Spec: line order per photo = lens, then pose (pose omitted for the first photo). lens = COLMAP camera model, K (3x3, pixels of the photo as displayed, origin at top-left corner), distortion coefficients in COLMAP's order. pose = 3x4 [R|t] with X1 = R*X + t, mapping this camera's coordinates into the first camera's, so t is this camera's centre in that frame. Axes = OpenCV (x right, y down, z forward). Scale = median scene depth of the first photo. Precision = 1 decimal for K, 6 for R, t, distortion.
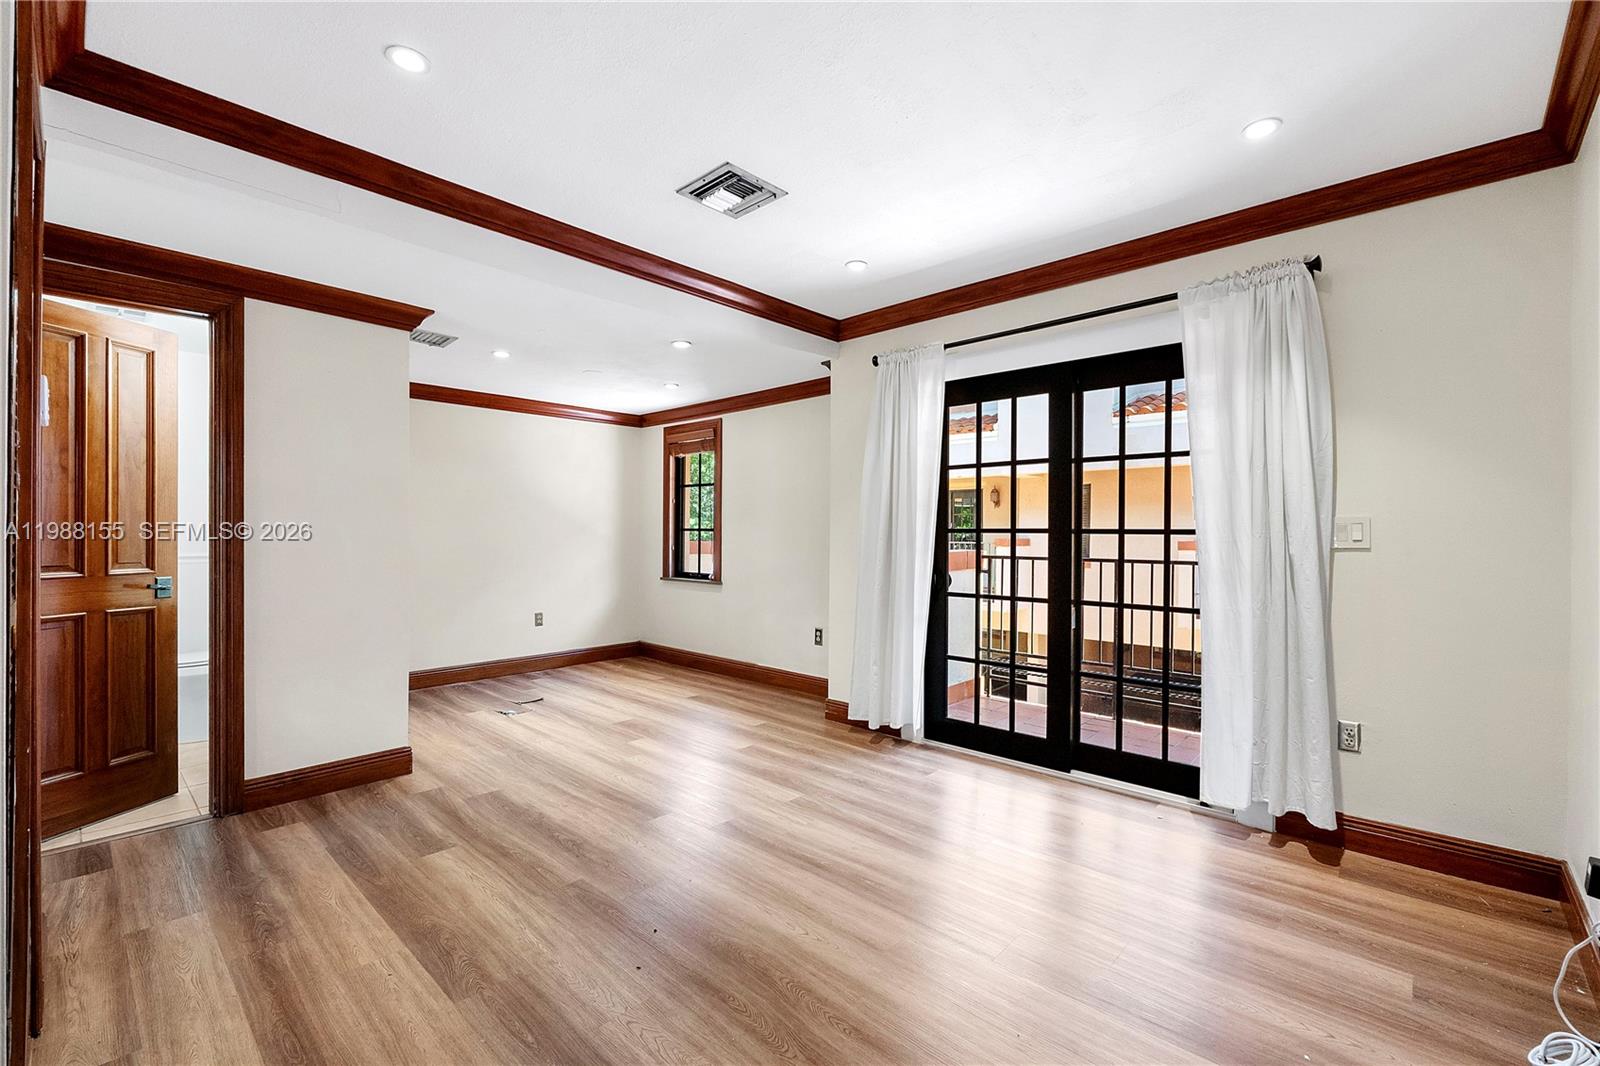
lens RADIAL K [[683.3, 0, 806.7], [0, 683.3, 526.2], [0, 0, 1]] dist [-0.000674, -0.000132]
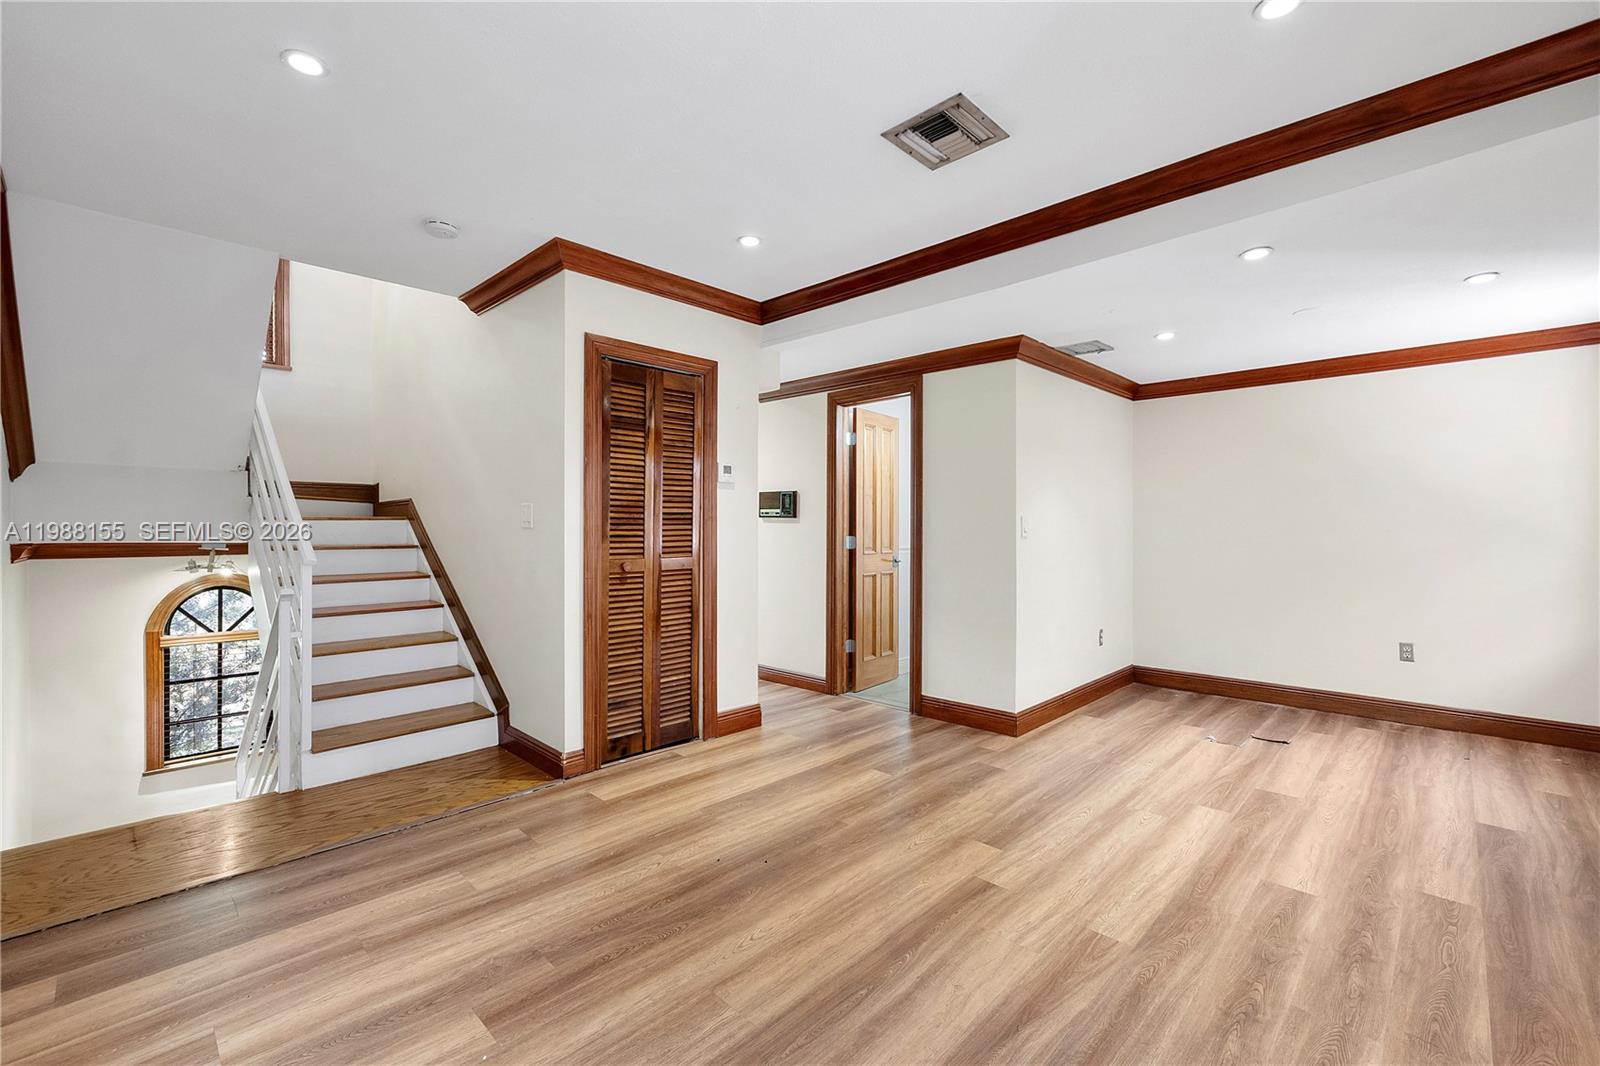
lens RADIAL K [[683.3, 0, 805.5], [0, 683.3, 533.7], [0, 0, 1]] dist [-0.000674, -0.000132]
pose [[-0.024237, 0.006020, -0.999688, 0.648057], [0.007900, 0.999952, 0.005830, 0.003963], [0.999675, -0.007756, -0.024283, 0.730018]]
